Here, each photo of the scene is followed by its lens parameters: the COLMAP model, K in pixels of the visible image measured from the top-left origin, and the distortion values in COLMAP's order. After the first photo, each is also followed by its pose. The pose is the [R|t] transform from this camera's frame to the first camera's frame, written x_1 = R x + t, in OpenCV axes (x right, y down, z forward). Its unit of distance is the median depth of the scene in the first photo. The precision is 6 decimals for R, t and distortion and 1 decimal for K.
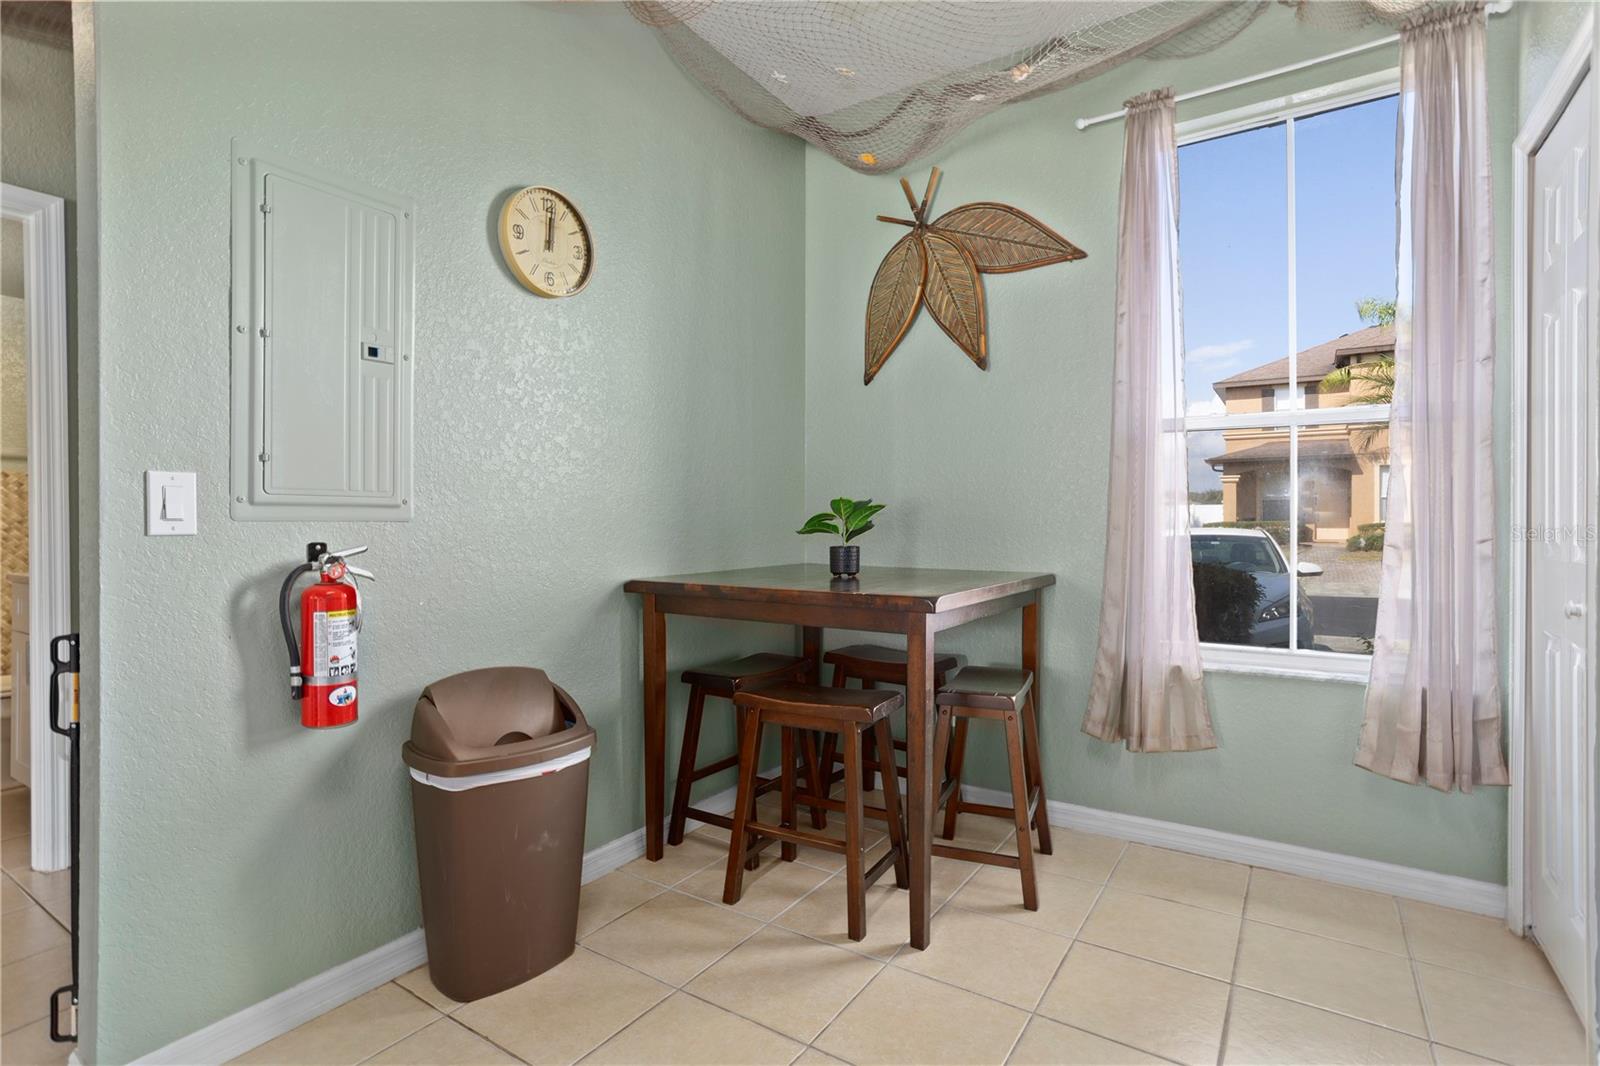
lens RADIAL K [[767.0, 0, 809.9], [0, 767.0, 527.3], [0, 0, 1]] dist [-0.057952, 0.031199]
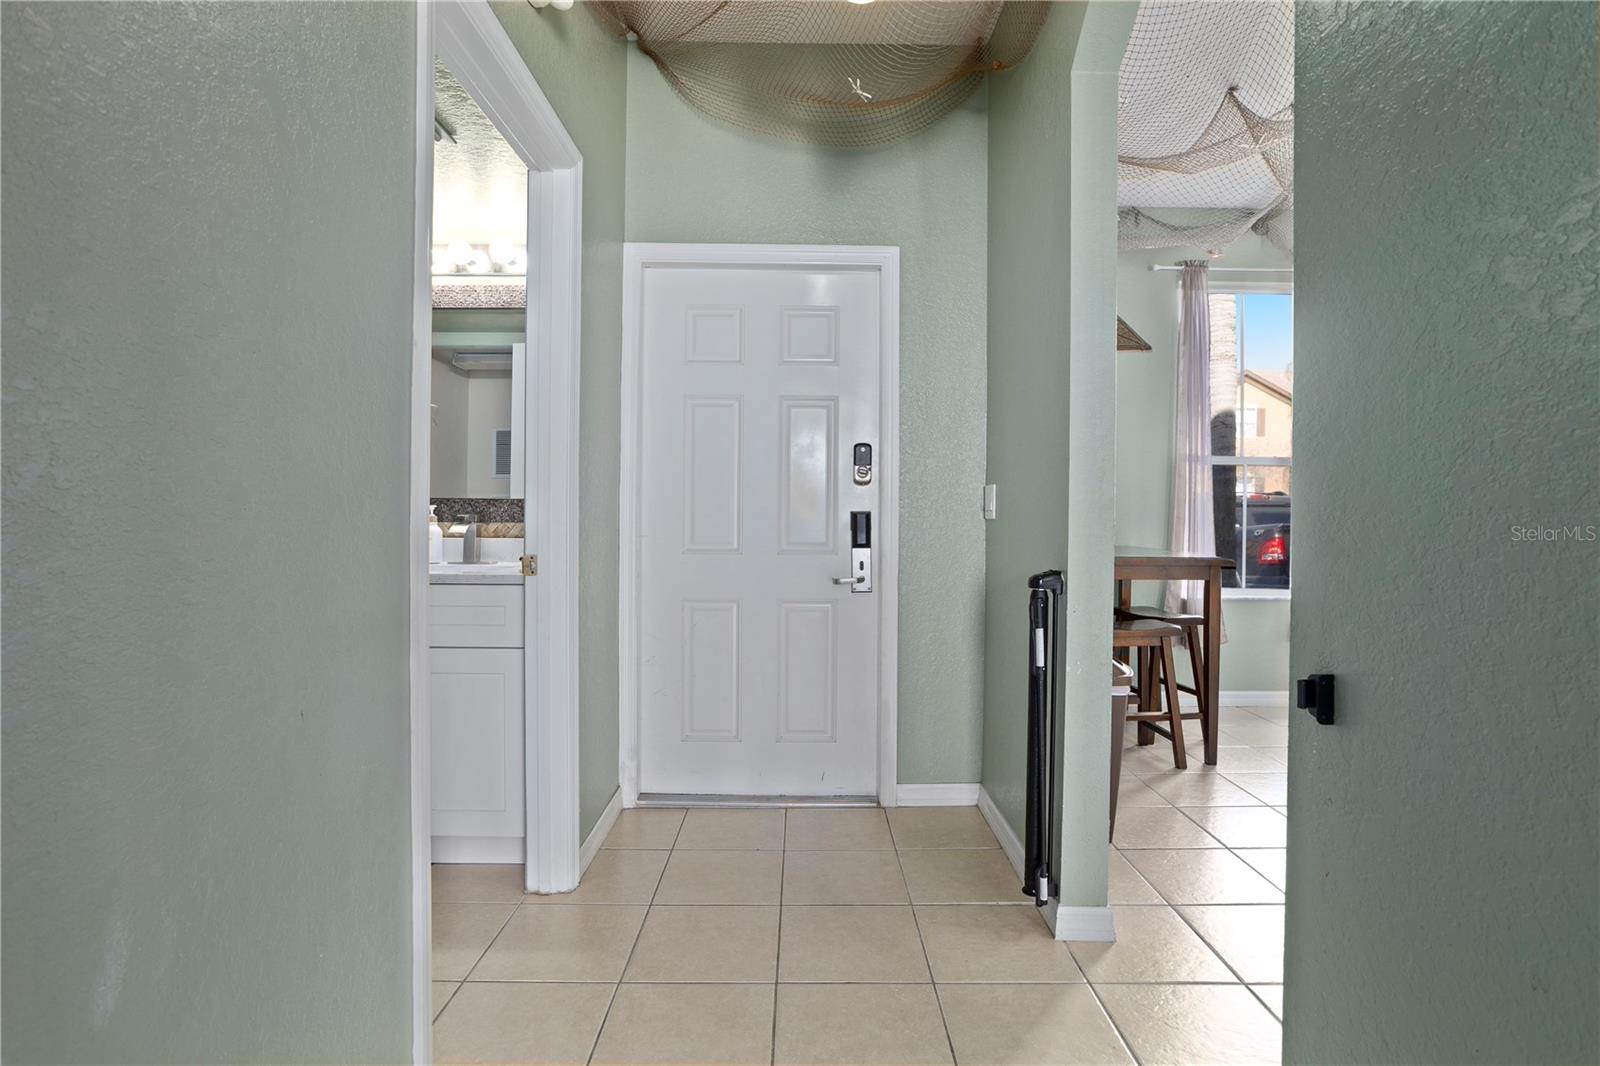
lens RADIAL K [[767.0, 0, 809.9], [0, 767.0, 527.3], [0, 0, 1]] dist [-0.057952, 0.031199]
pose [[0.834456, -0.004574, 0.551056, -1.161933], [0.000085, 0.999967, 0.008172, 0.005612], [-0.551075, -0.006773, 0.834428, 0.061381]]
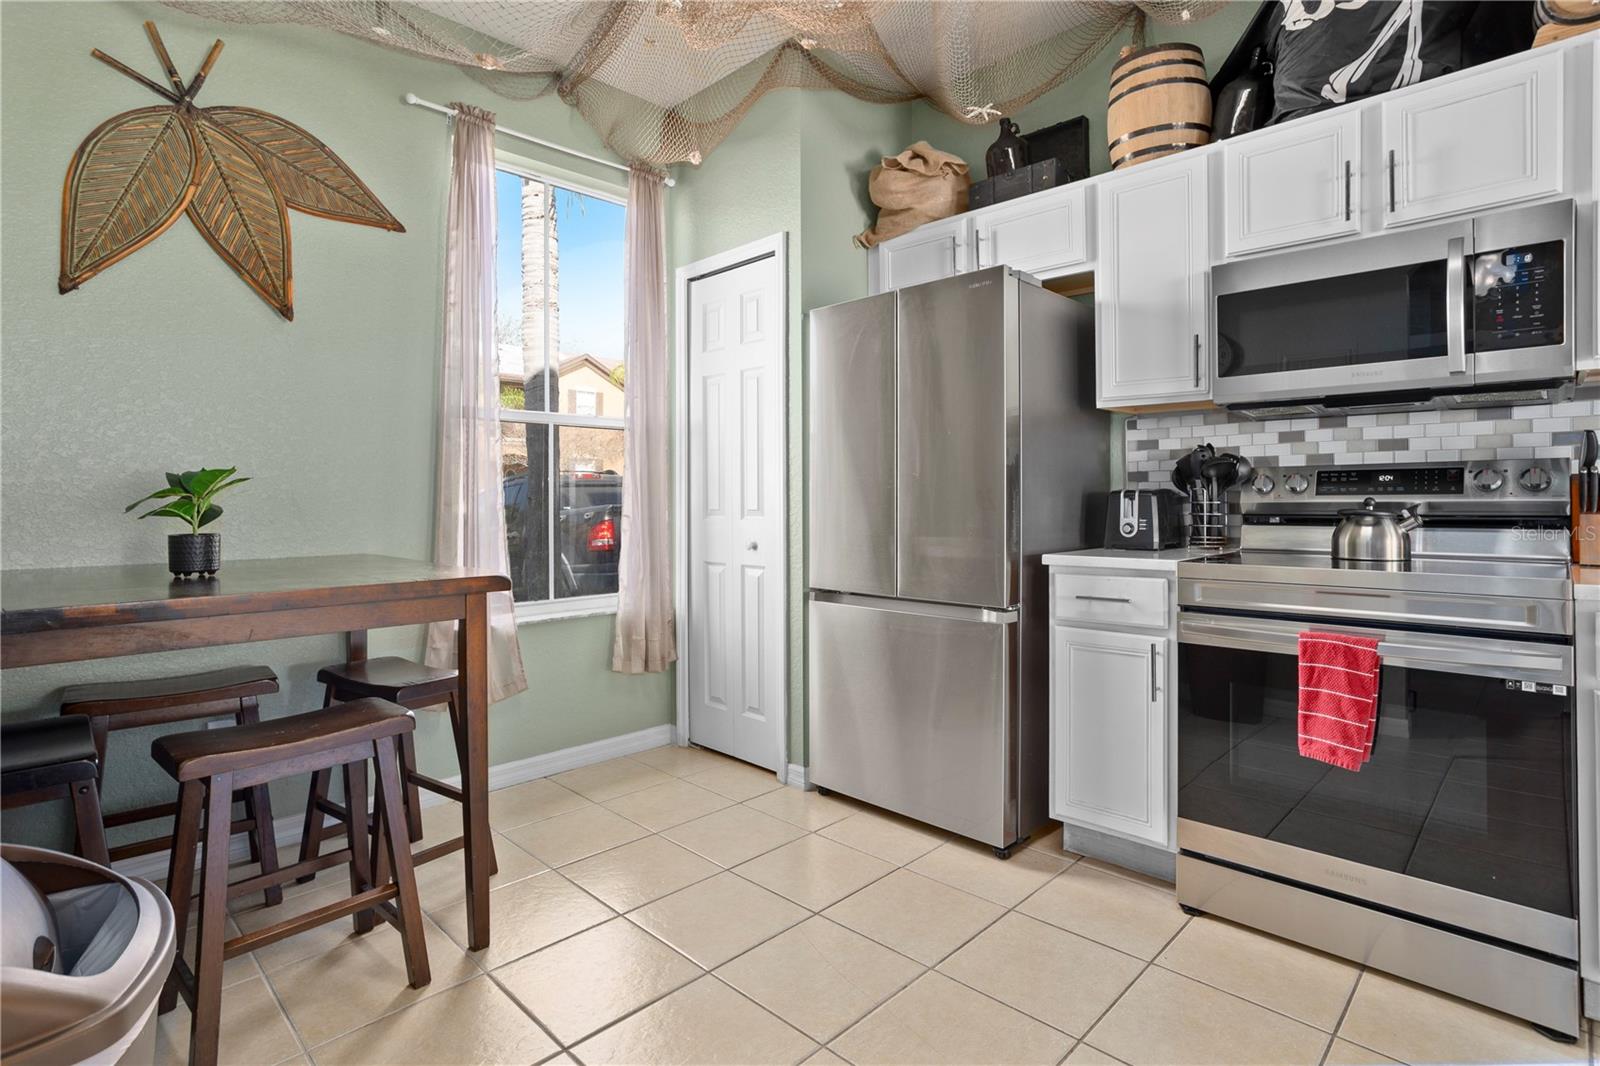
lens RADIAL K [[797.2, 0, 803.4], [0, 797.2, 498.4], [0, 0, 1]] dist [-0.052606, 0.026545]
pose [[0.199162, -0.002641, 0.979963, -0.557625], [0.011286, 0.999936, 0.000401, -0.003081], [-0.979902, 0.010980, 0.199179, 0.297512]]
